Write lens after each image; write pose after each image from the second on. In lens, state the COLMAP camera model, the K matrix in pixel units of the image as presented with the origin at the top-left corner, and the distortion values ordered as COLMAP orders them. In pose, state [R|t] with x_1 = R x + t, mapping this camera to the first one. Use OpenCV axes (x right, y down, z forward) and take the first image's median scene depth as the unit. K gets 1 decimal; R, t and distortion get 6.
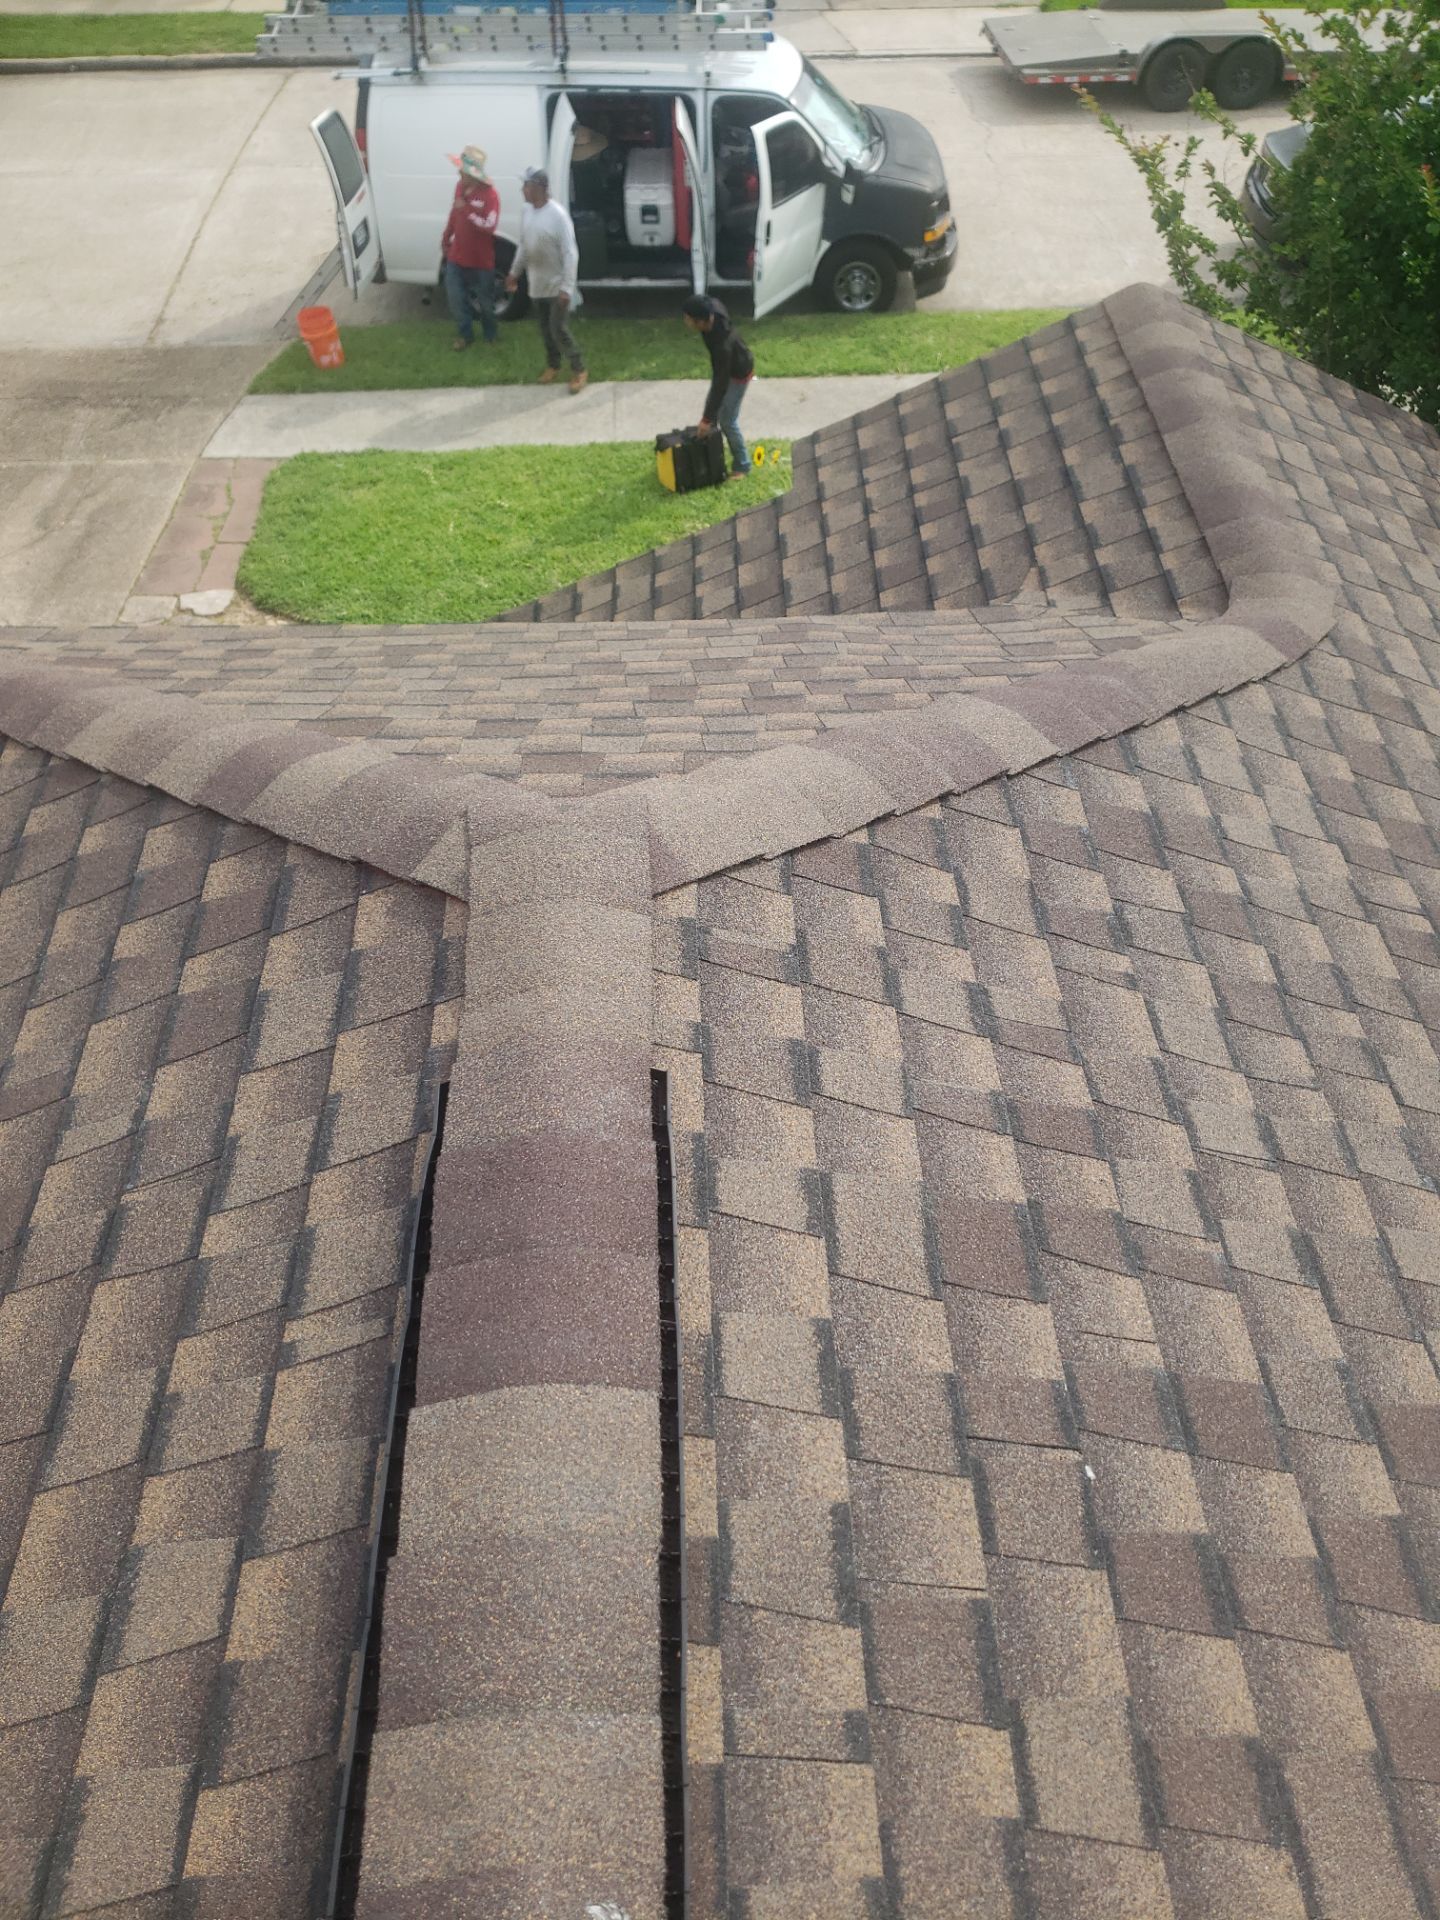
lens RADIAL K [[1311.8, 0, 720.0], [0, 1311.8, 960.0], [0, 0, 1]] dist [-0.003854, -0.041422]
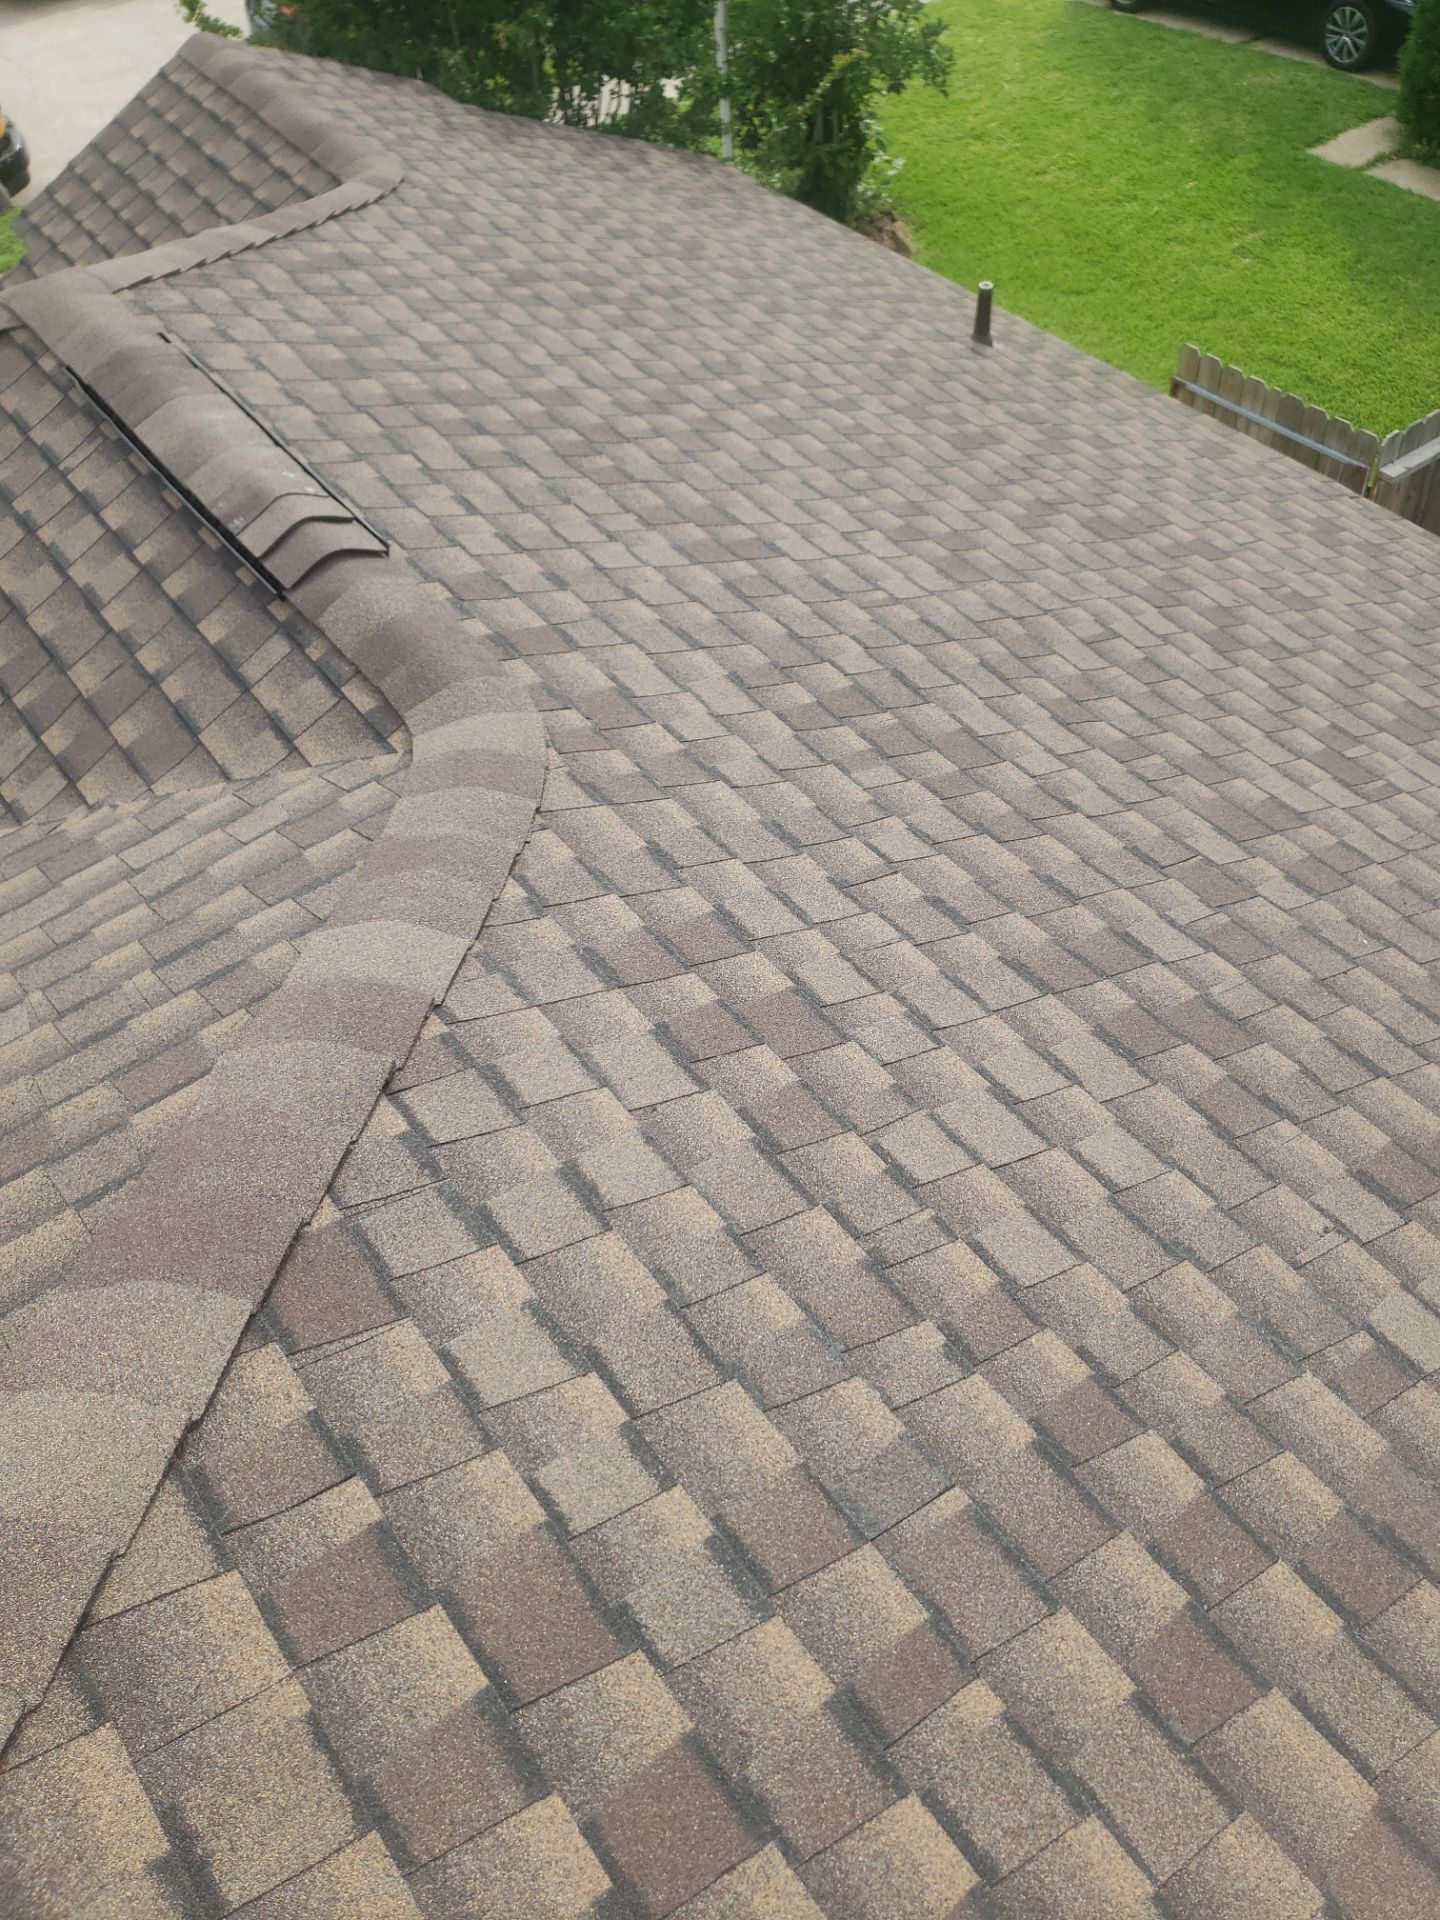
lens RADIAL K [[1311.8, 0, 720.0], [0, 1311.8, 960.0], [0, 0, 1]] dist [-0.003854, -0.041422]
pose [[0.795665, -0.490392, 0.355575, -0.231243], [0.462476, 0.870908, 0.166239, 0.422348], [-0.391196, 0.032174, 0.919745, -0.516720]]
